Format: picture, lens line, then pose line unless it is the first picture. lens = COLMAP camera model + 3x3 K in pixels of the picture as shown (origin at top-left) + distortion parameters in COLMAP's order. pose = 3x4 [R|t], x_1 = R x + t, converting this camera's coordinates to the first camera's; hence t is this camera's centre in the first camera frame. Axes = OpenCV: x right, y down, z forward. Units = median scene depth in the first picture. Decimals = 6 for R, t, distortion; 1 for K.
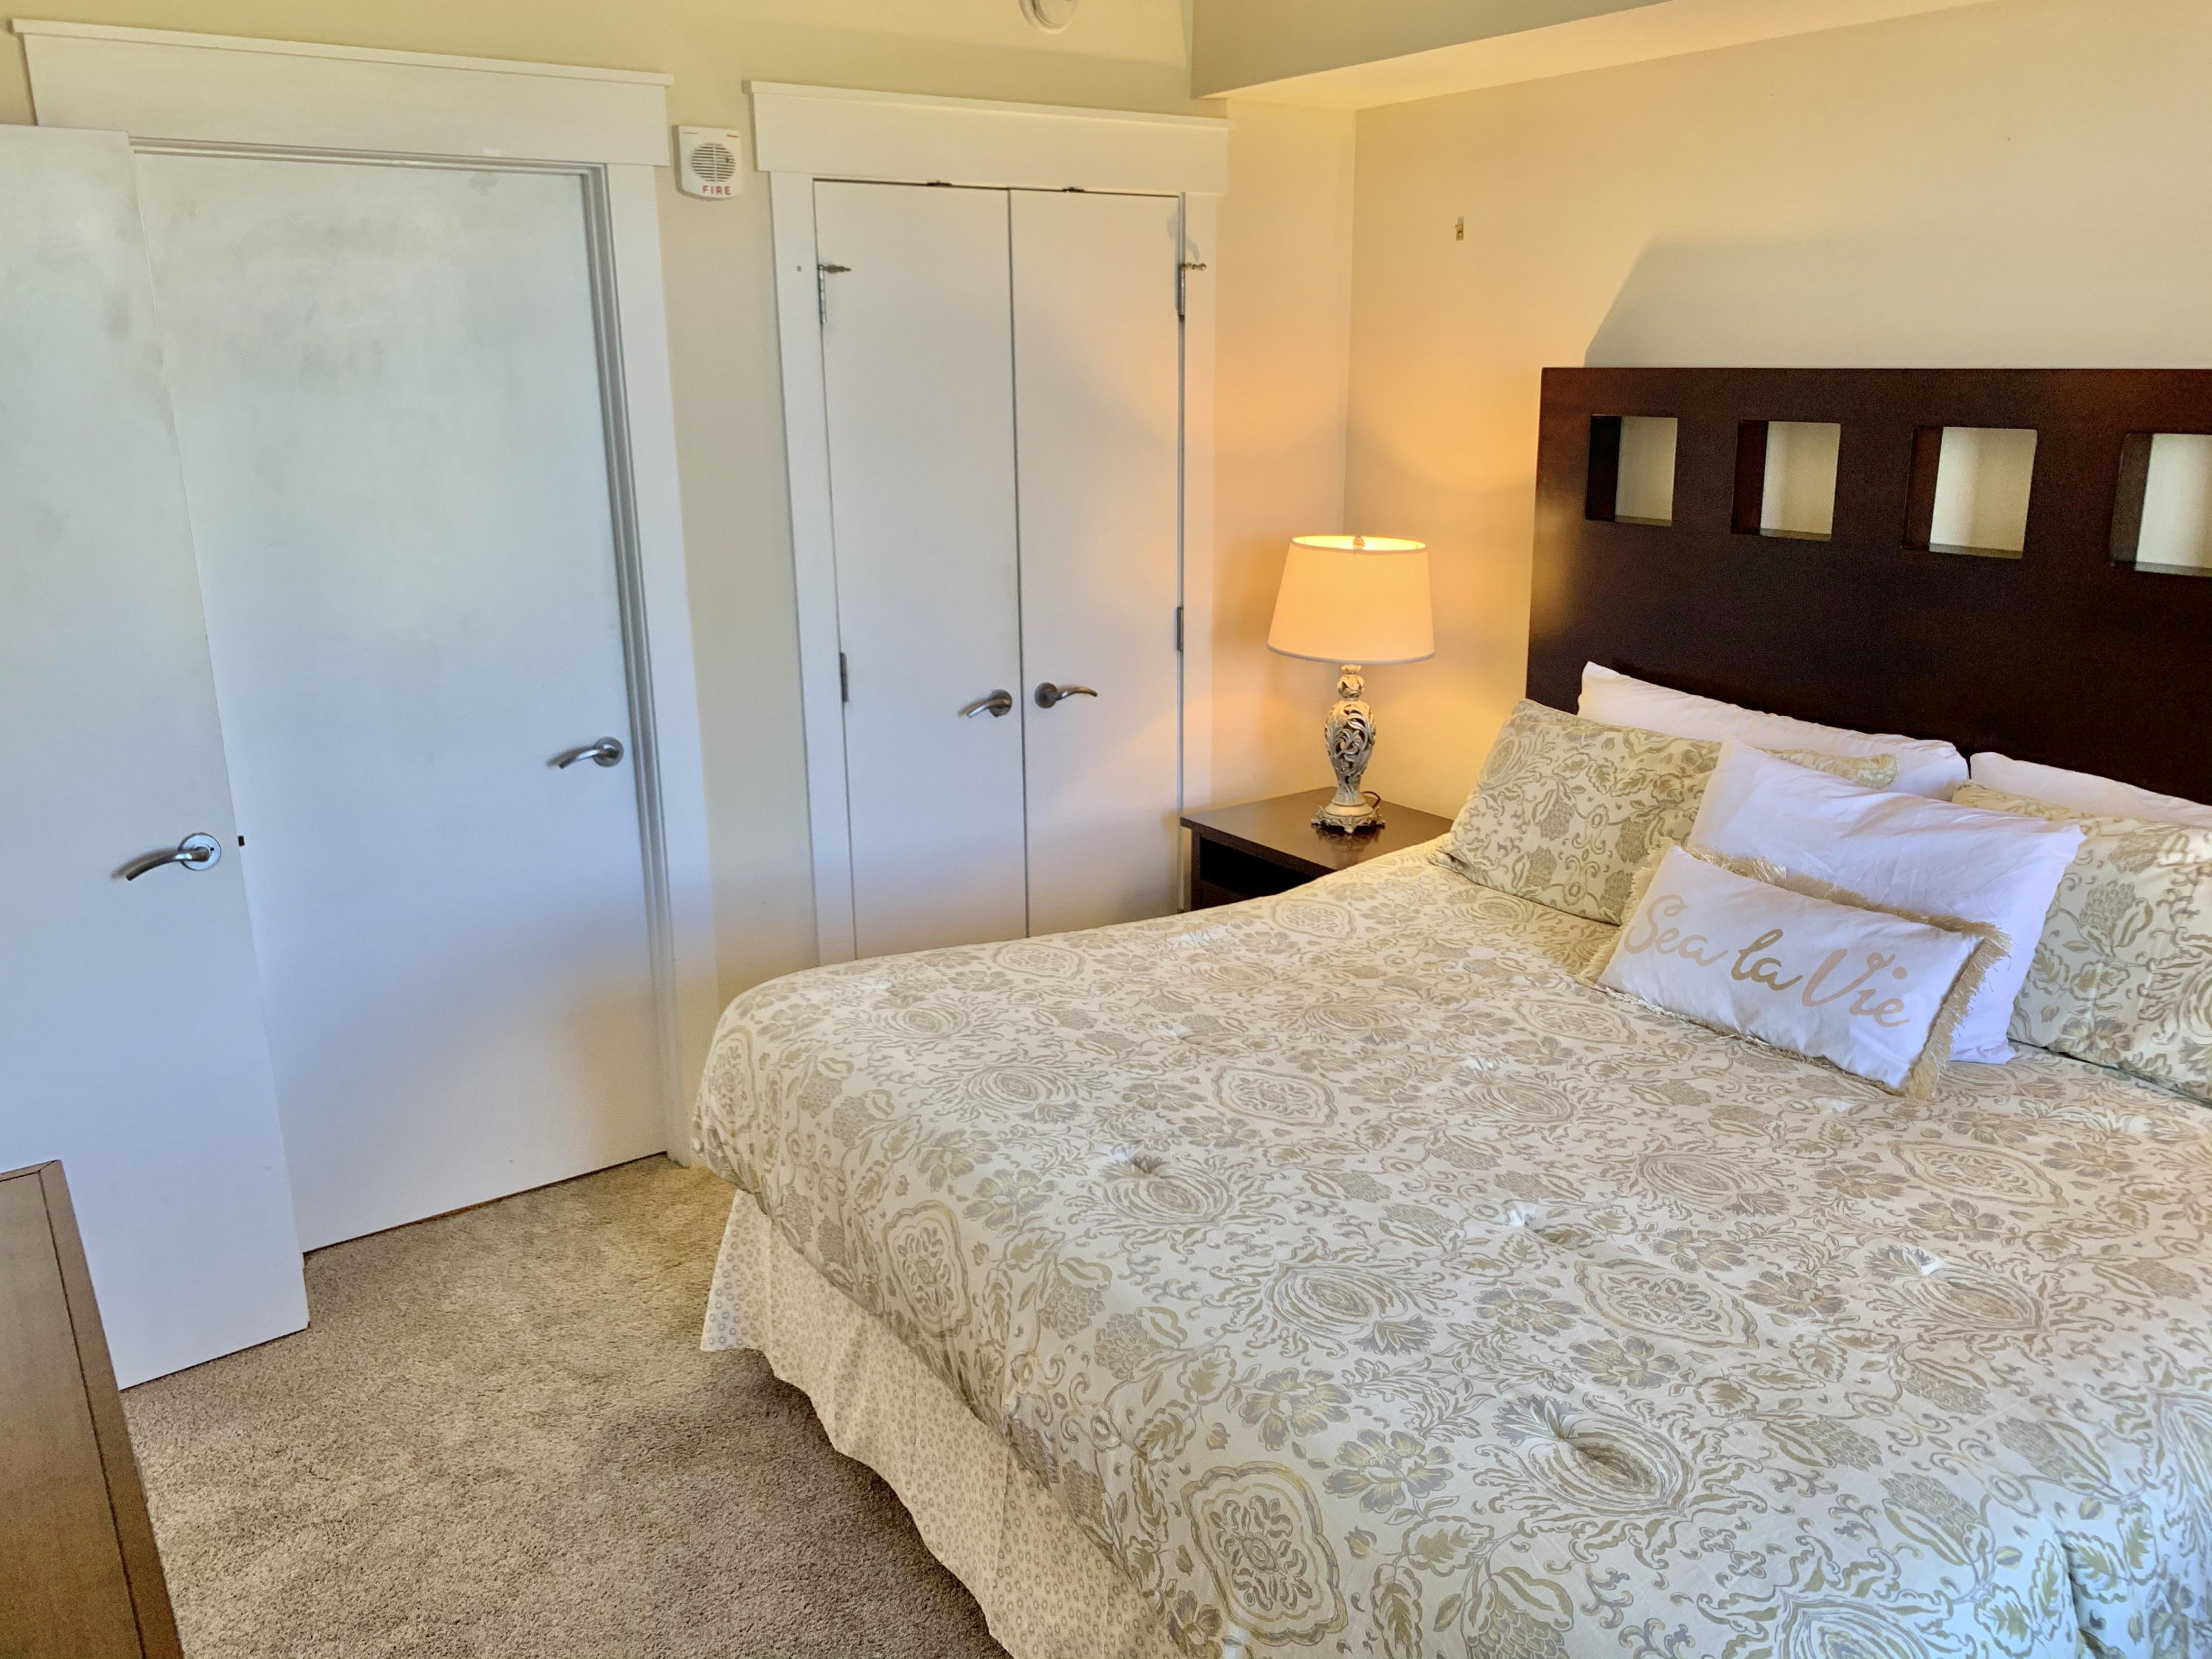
lens RADIAL K [[1692.0, 0, 1109.5], [0, 1692.0, 783.7], [0, 0, 1]] dist [0.126533, -0.203011]
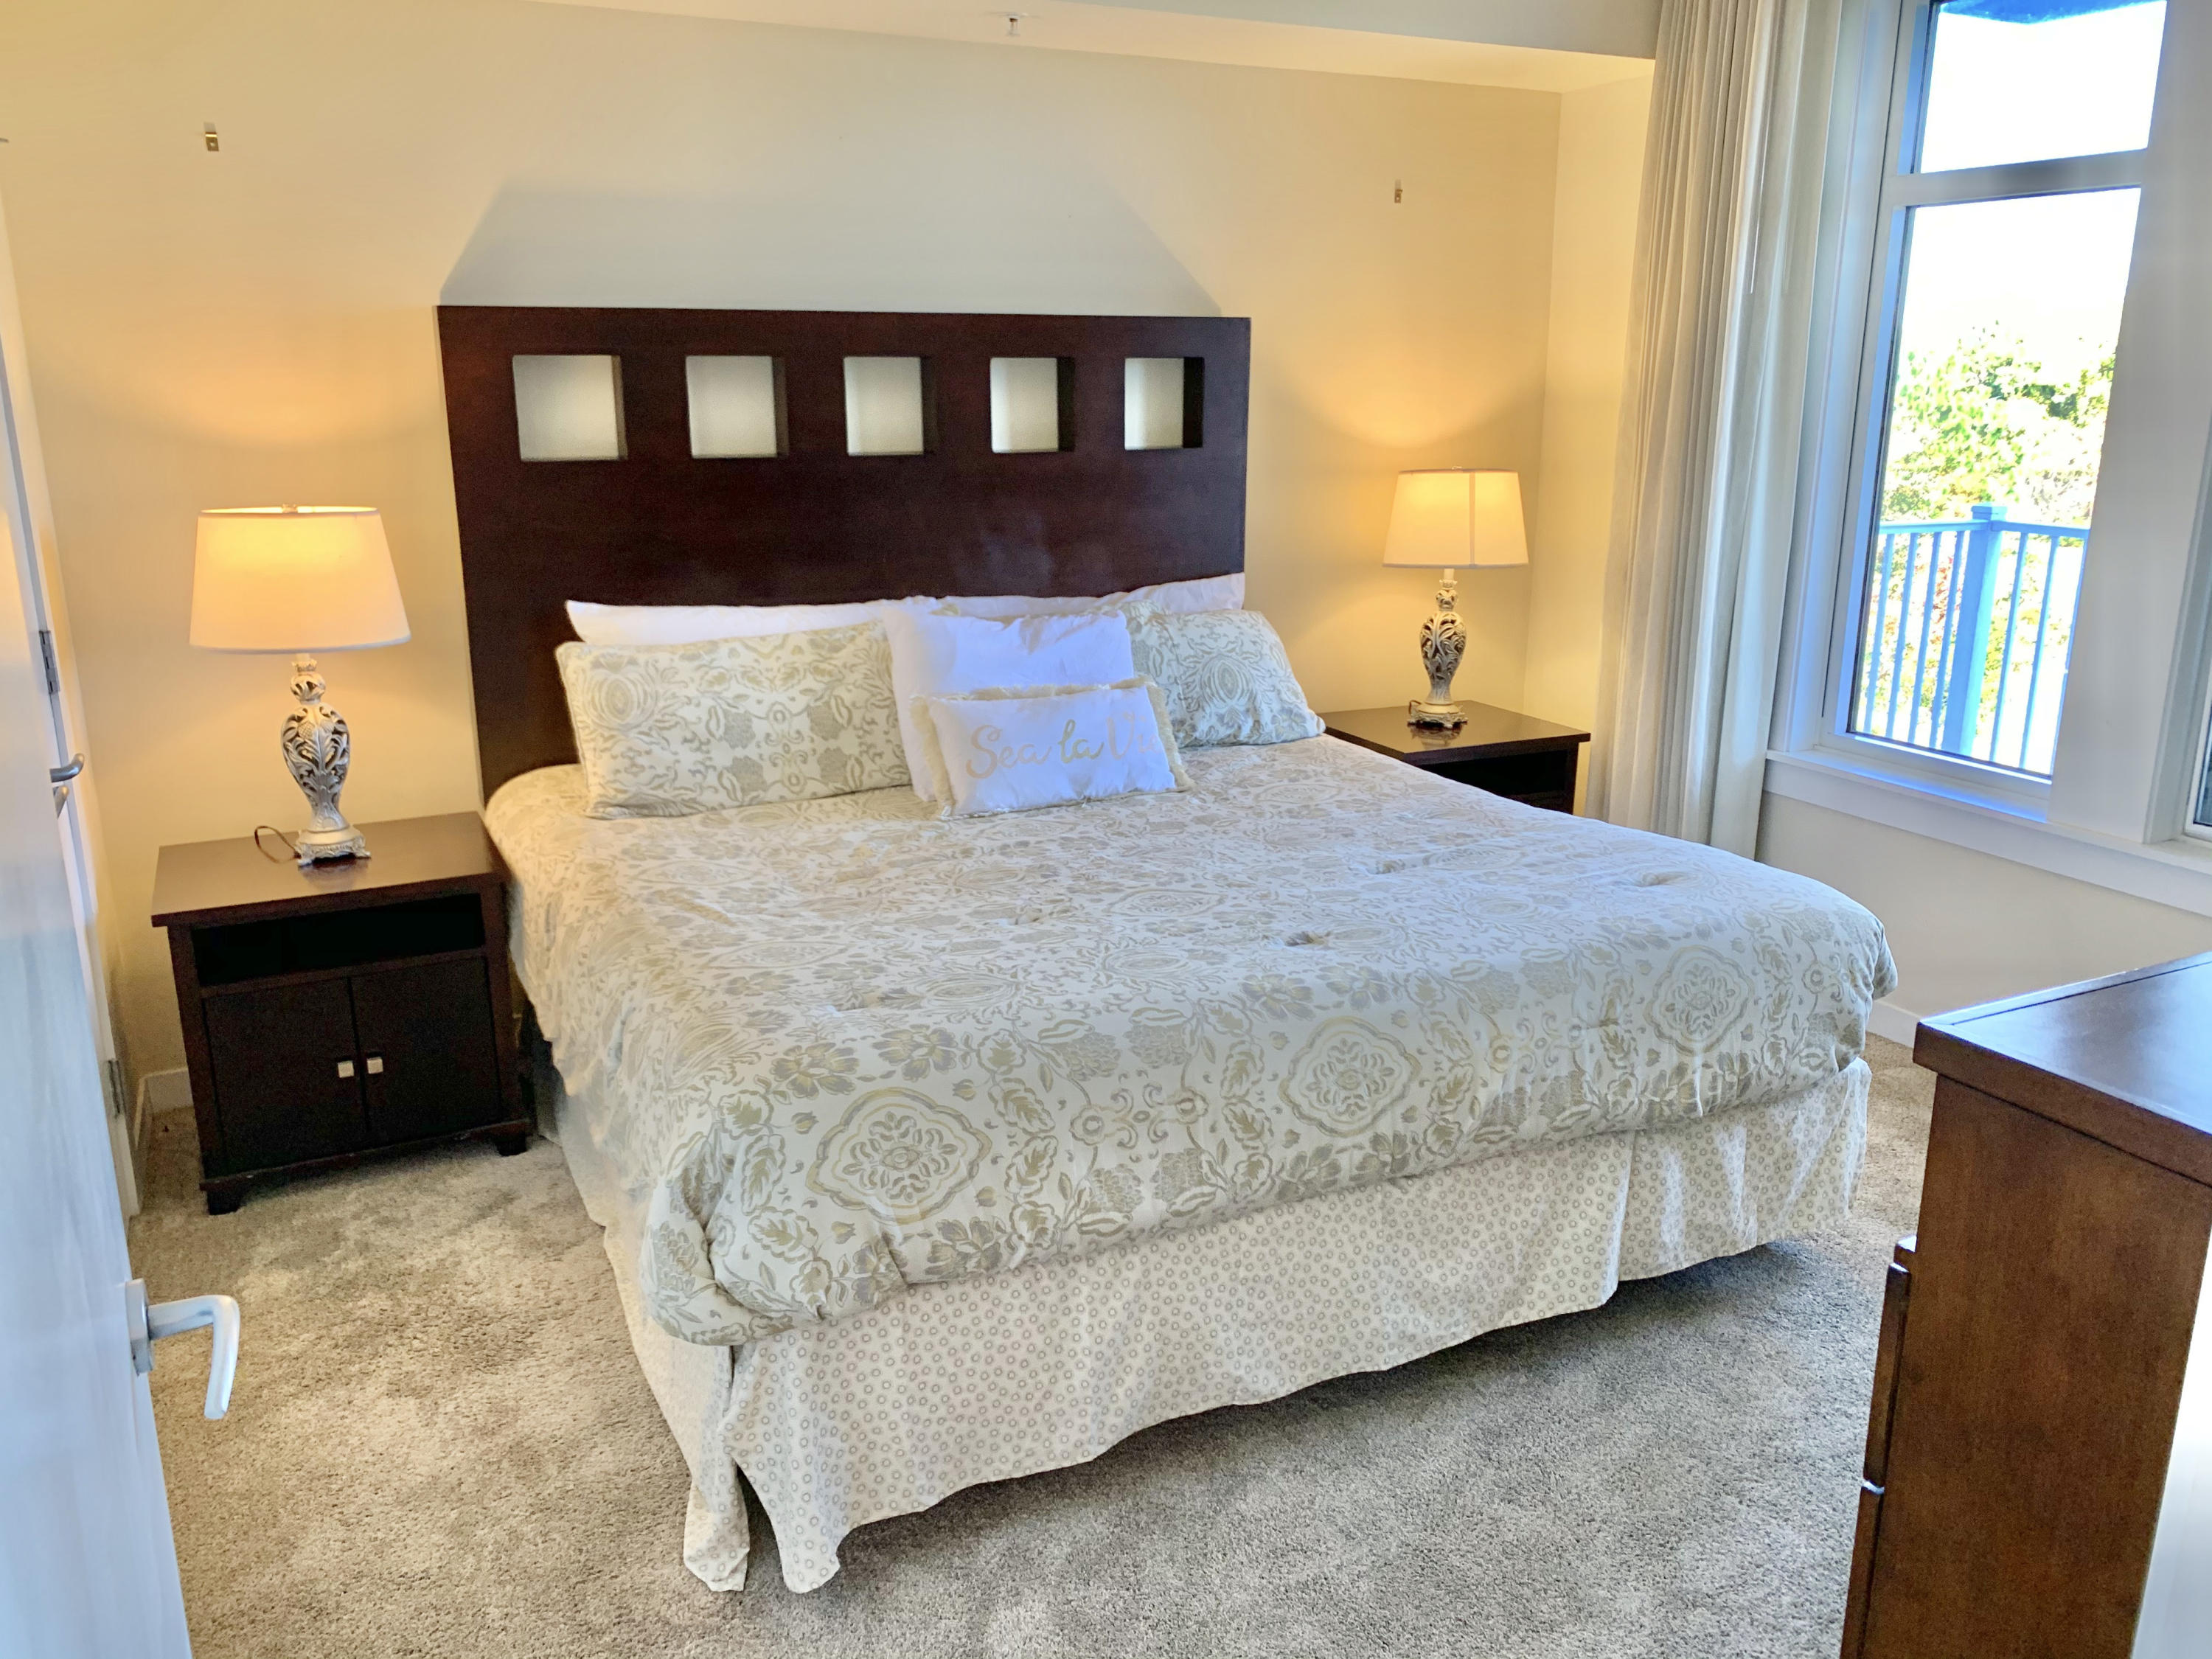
lens RADIAL K [[1692.0, 0, 1109.5], [0, 1692.0, 783.7], [0, 0, 1]] dist [0.126533, -0.203011]
pose [[0.149000, -0.224070, 0.963116, -0.957235], [0.245037, 0.951976, 0.183569, -0.110277], [-0.957996, 0.208648, 0.196750, 0.756870]]
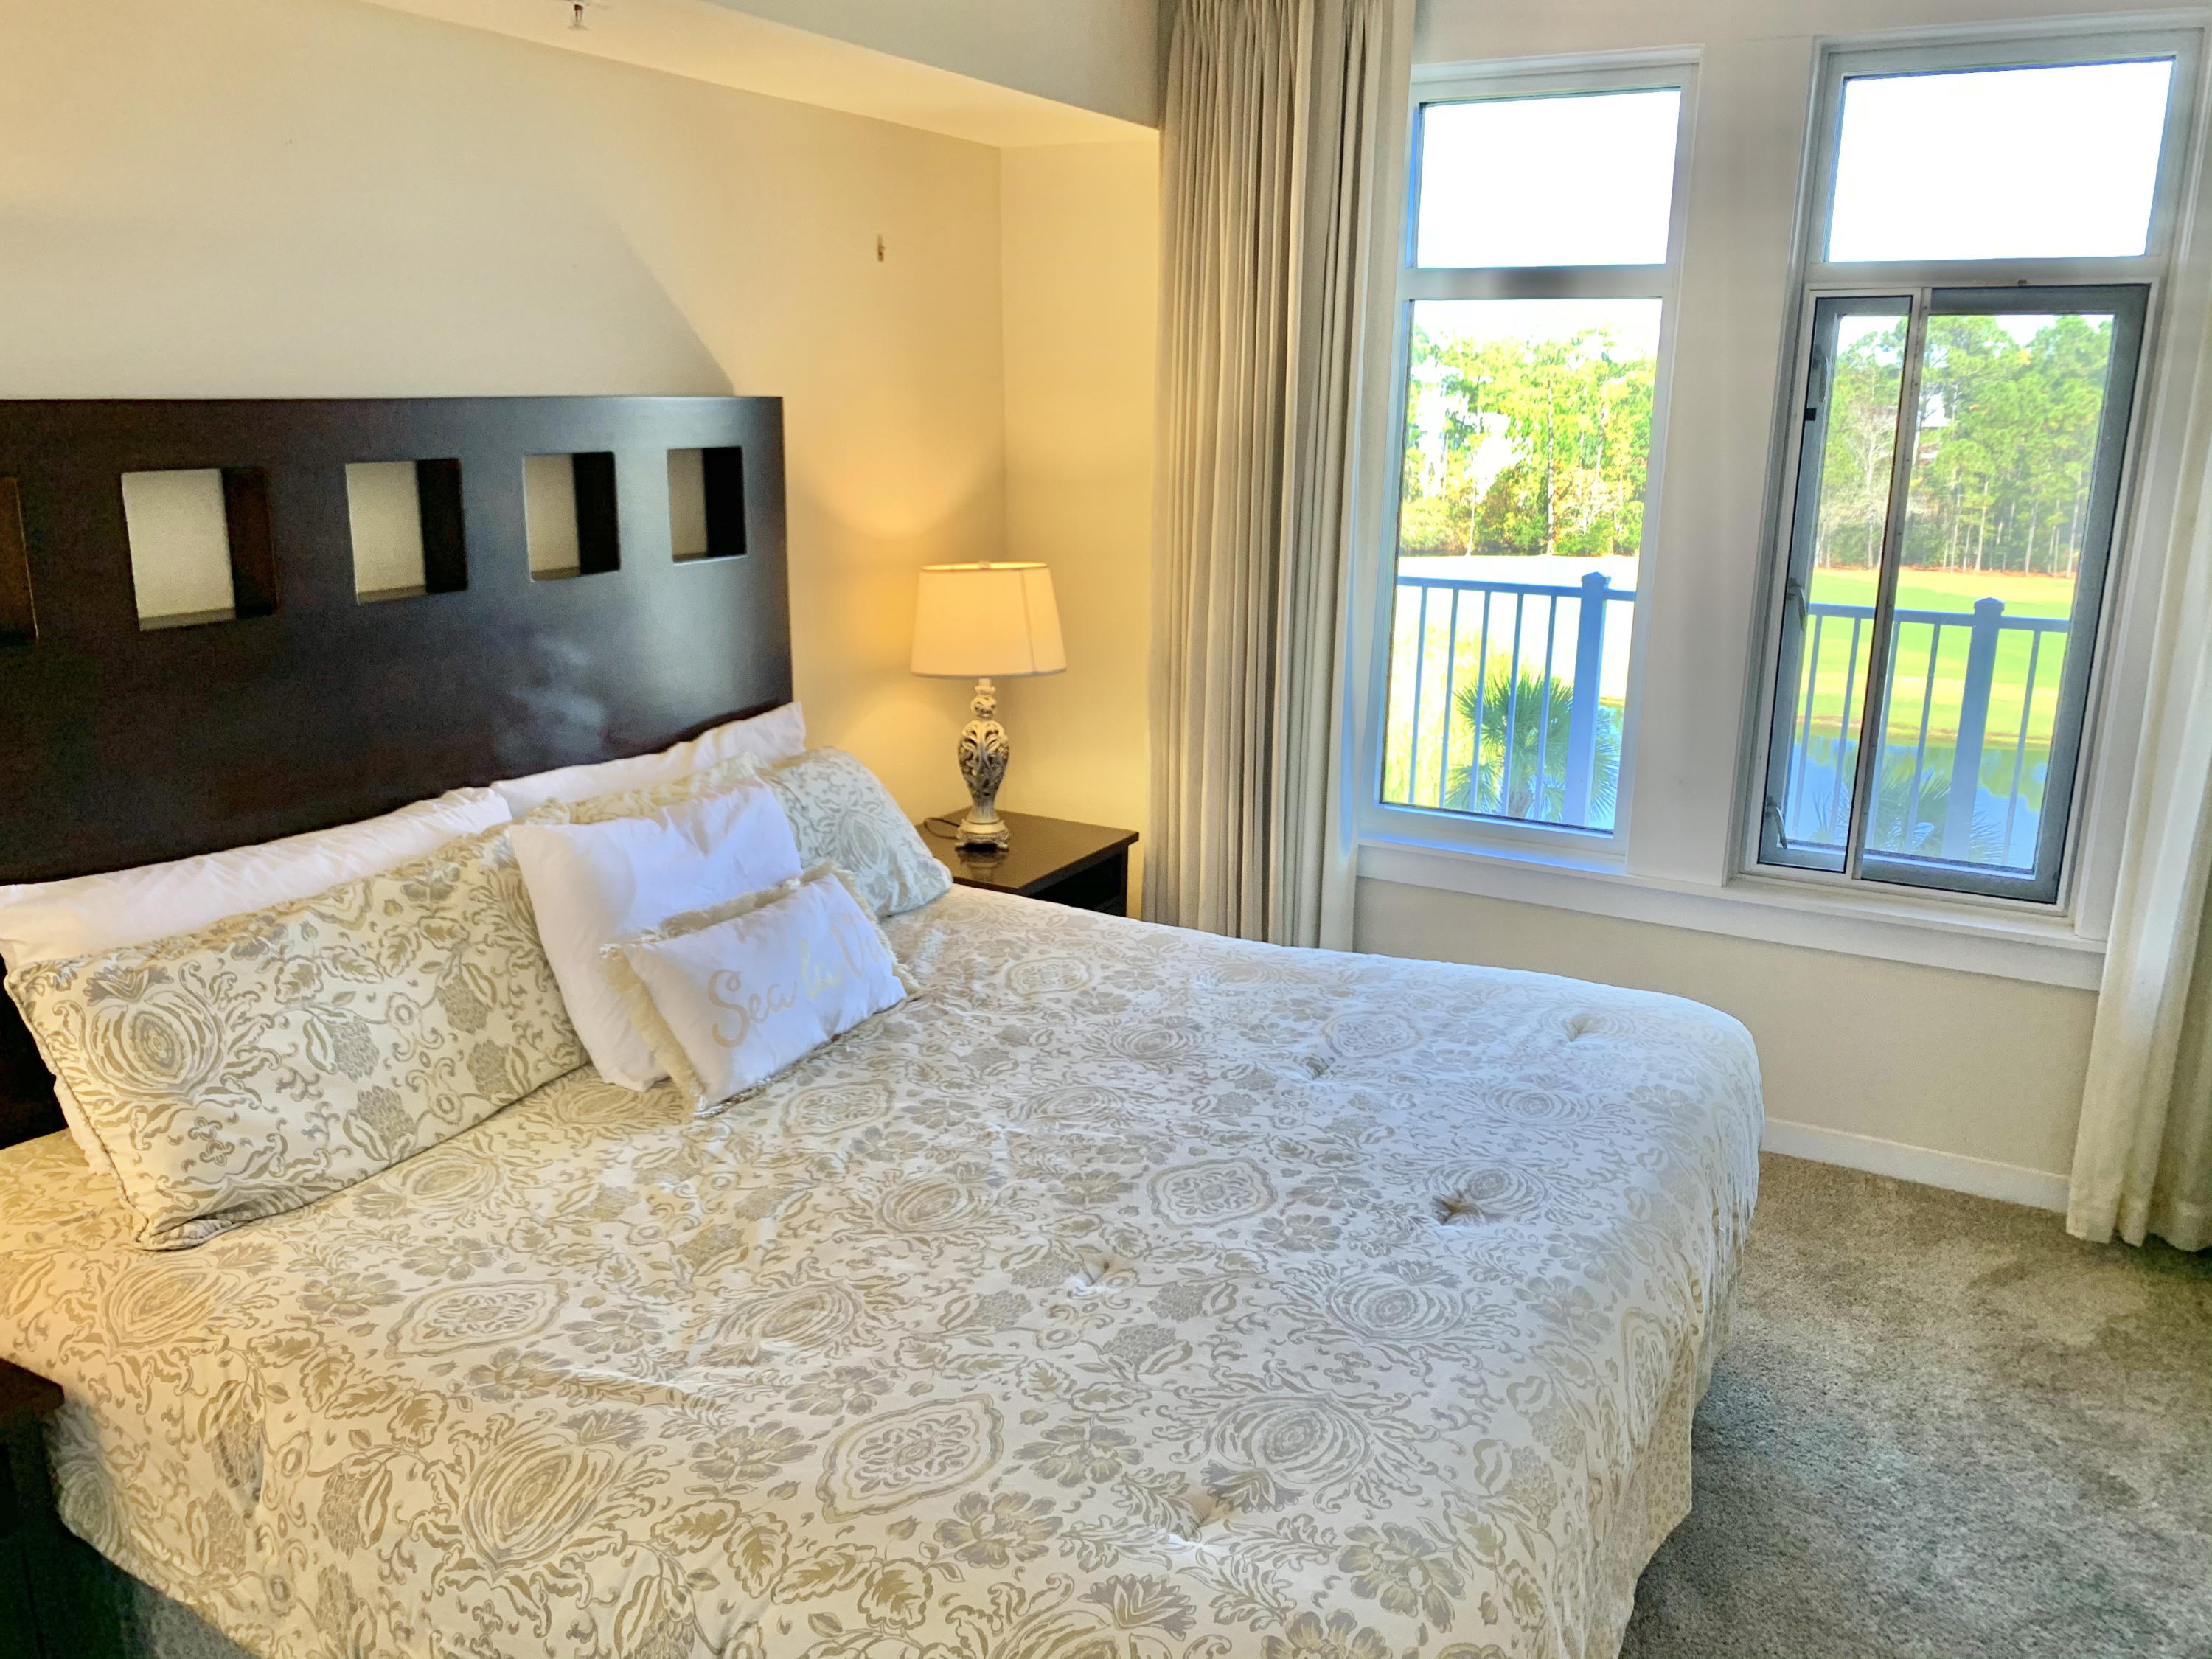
lens RADIAL K [[1693.3, 0, 1105.6], [0, 1693.3, 783.9], [0, 0, 1]] dist [0.092301, -0.193180]
pose [[-0.445507, -0.202326, 0.872117, -0.598107], [0.217254, 0.920580, 0.324551, -0.309408], [-0.868518, 0.334061, -0.366169, 1.249640]]
